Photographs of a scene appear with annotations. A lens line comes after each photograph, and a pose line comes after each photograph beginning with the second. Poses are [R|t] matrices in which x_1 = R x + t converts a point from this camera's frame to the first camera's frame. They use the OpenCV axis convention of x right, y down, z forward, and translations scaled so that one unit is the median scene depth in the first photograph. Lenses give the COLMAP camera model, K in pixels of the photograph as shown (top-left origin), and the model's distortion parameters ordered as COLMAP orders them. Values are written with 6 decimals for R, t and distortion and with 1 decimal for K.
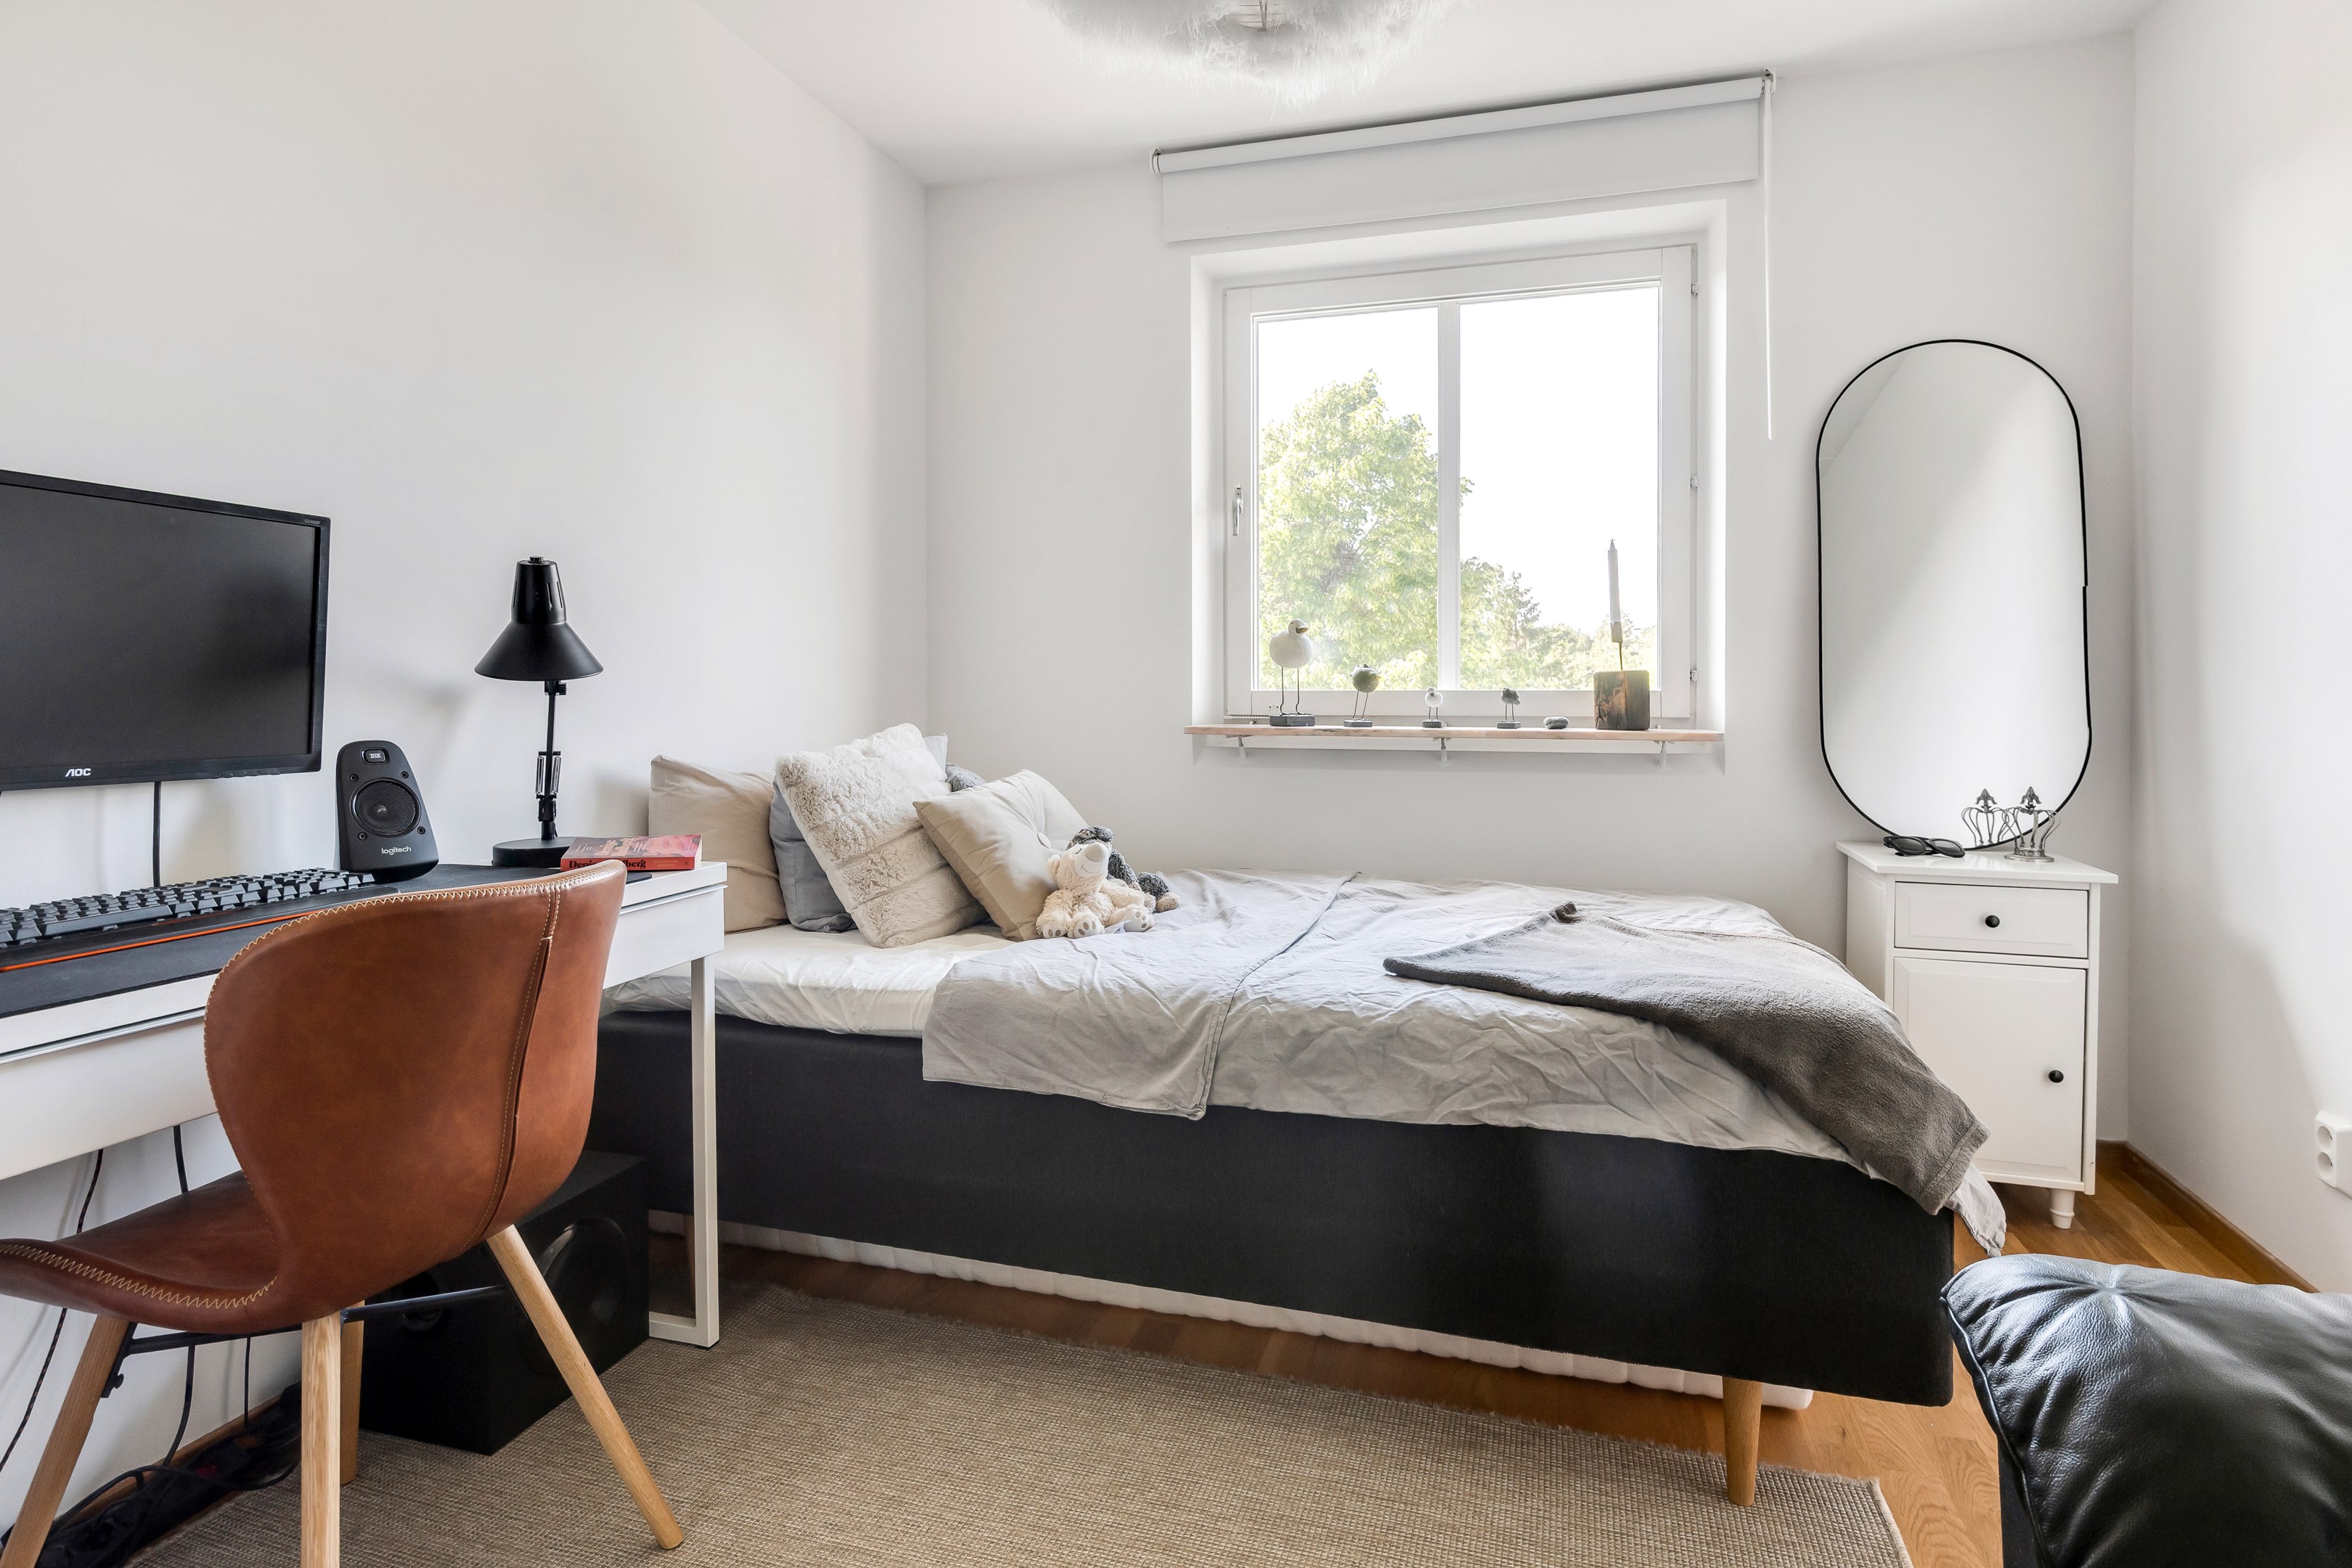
lens RADIAL K [[1068.9, 0, 1268.0], [0, 1068.9, 723.6], [0, 0, 1]] dist [-0.000107, -0.000261]
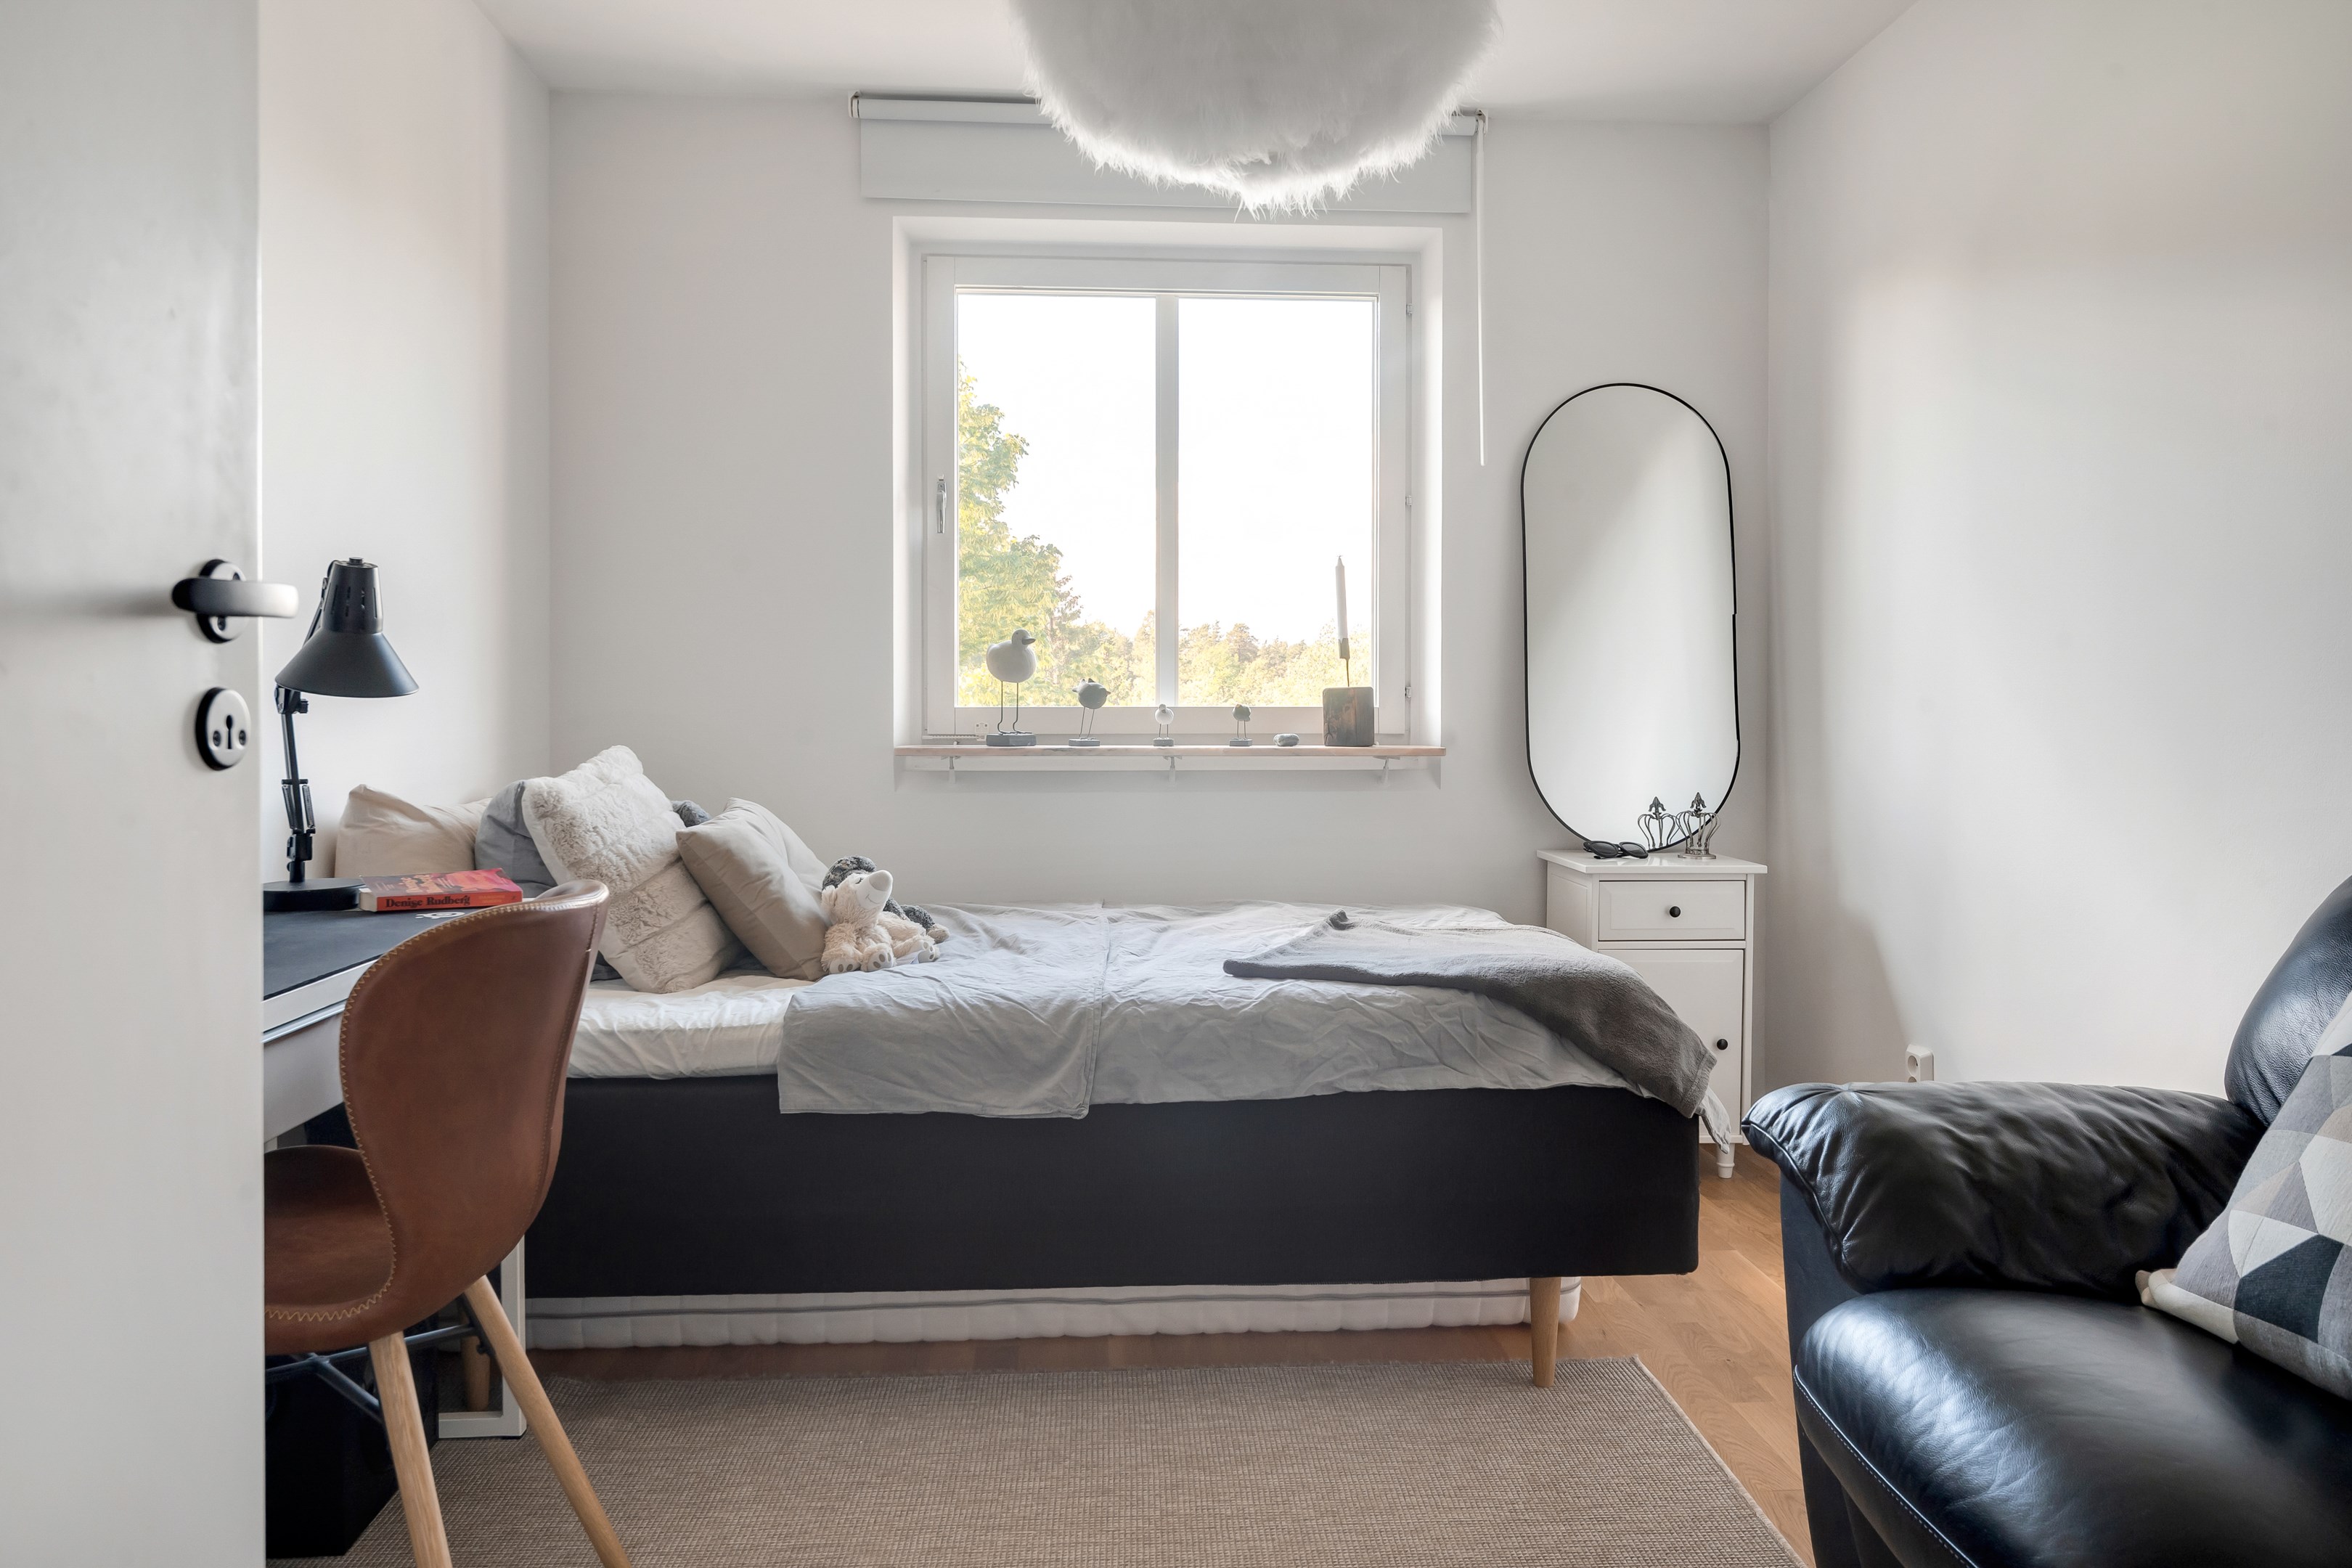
lens RADIAL K [[1416.2, 0, 1166.5], [0, 1416.2, 765.2], [0, 0, 1]] dist [0.000407, -0.006377]
pose [[0.947284, -0.013653, 0.320103, -0.345496], [0.010032, 0.999866, 0.012958, 0.006368], [-0.320237, -0.009063, 0.947294, -0.273018]]
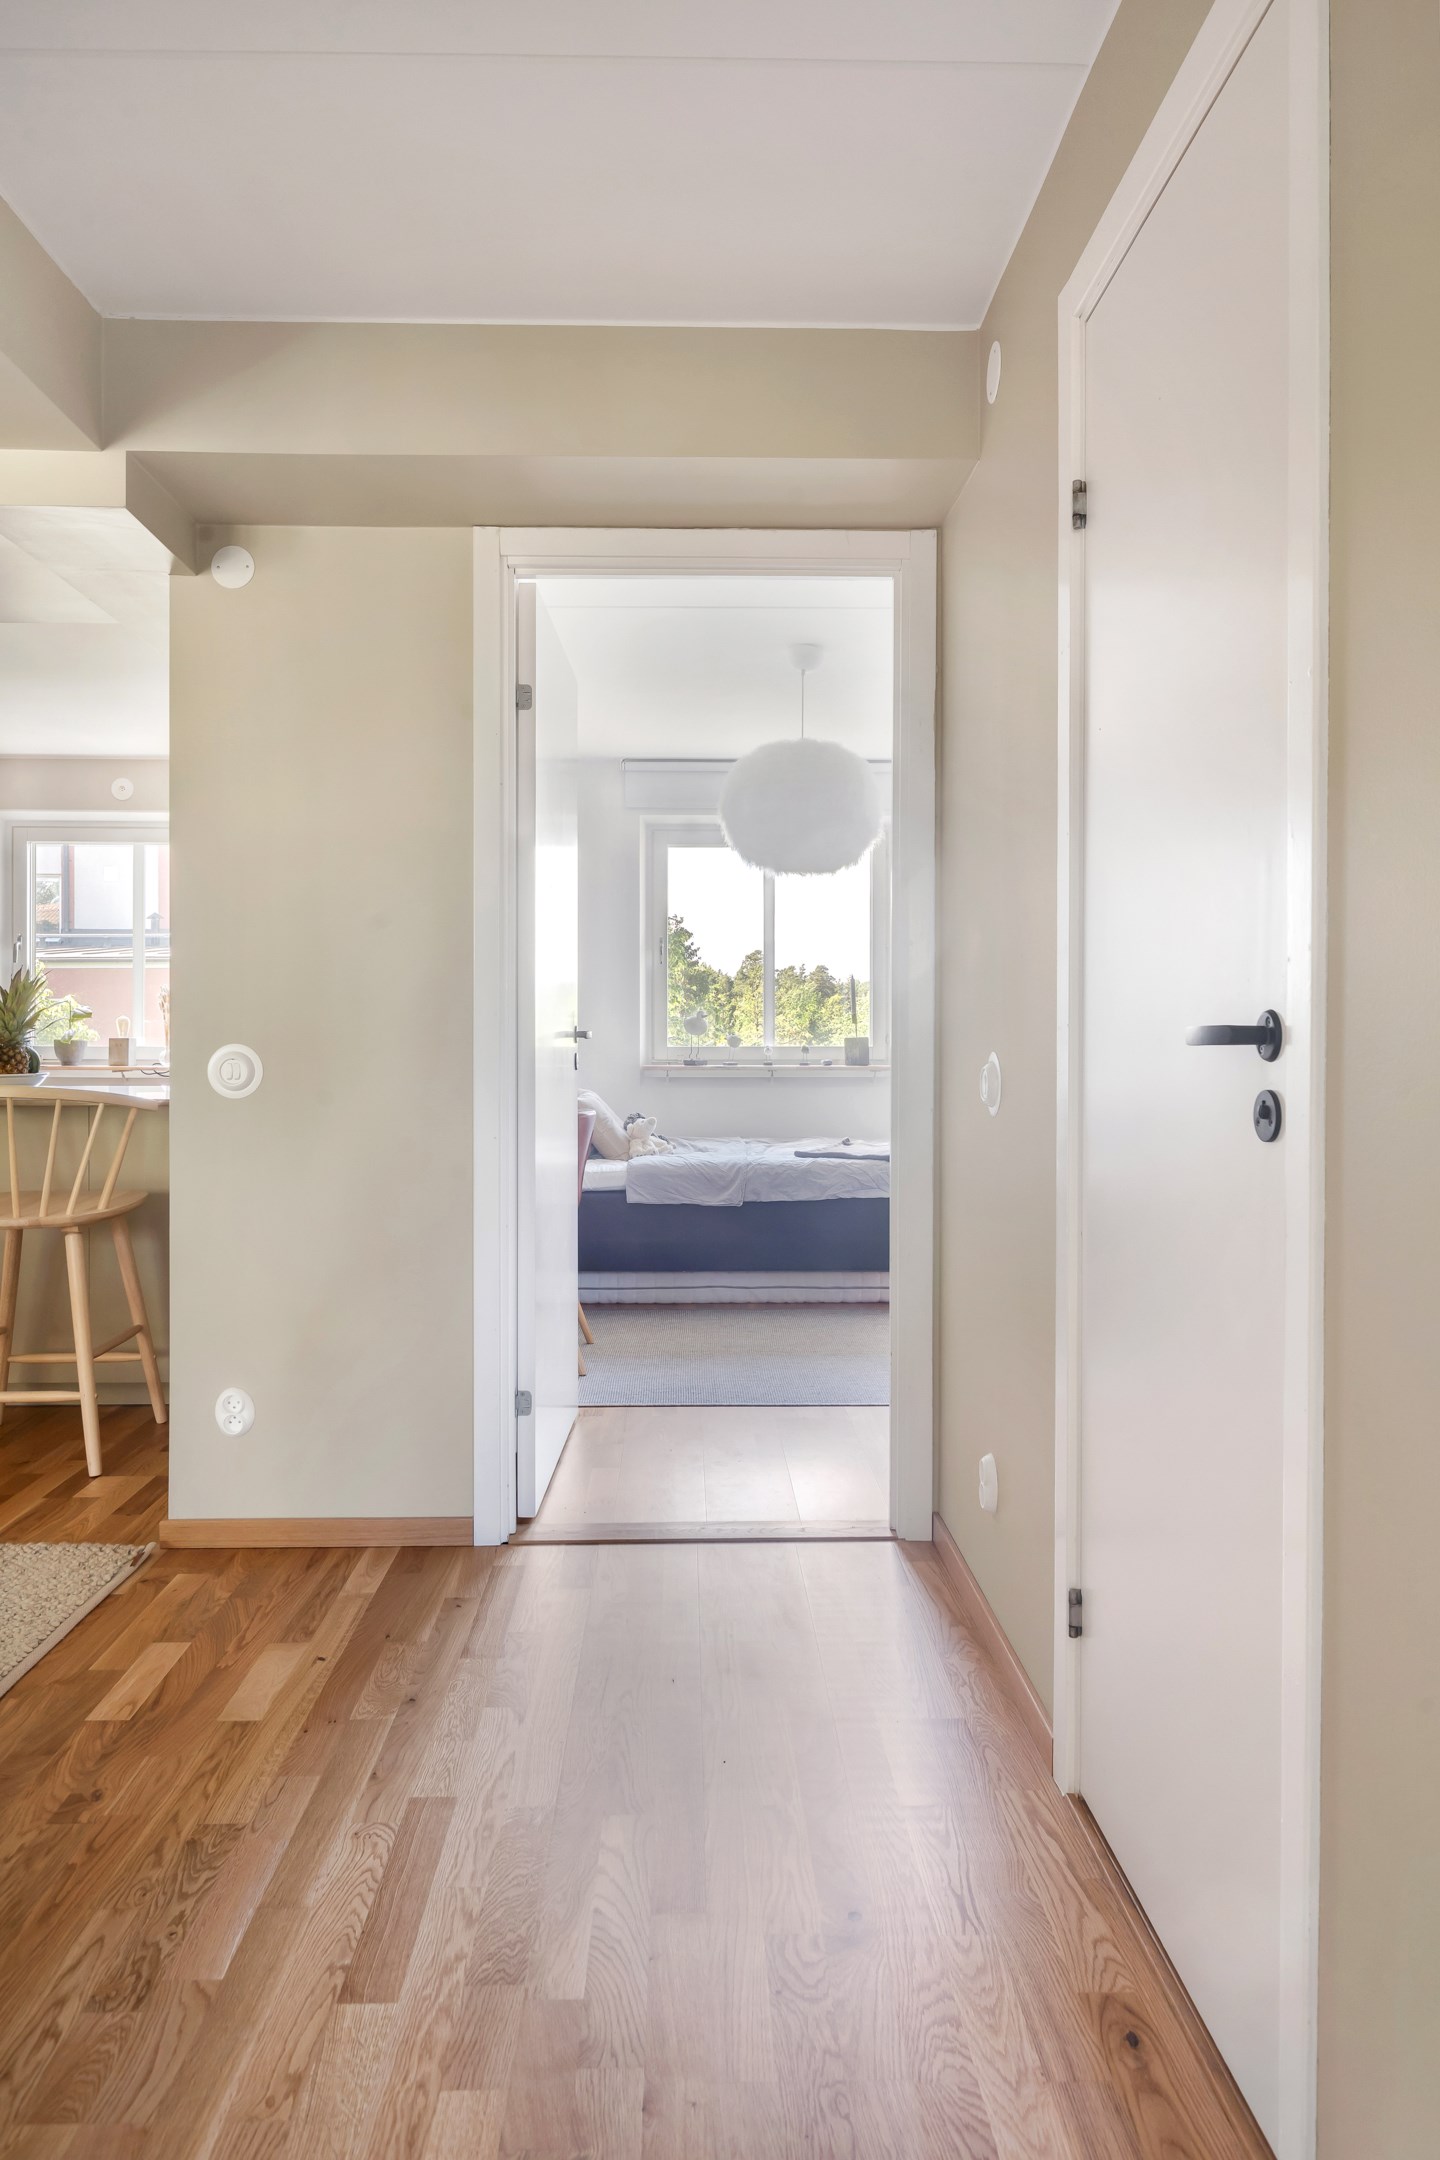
lens RADIAL K [[1329.8, 0, 707.3], [0, 1329.8, 1045.8], [0, 0, 1]] dist [0.000587, 0.000128]
pose [[0.958800, -0.005284, 0.284033, -0.912234], [0.010088, 0.999830, -0.015453, 0.006144], [-0.283903, 0.017682, 0.958690, -1.858694]]
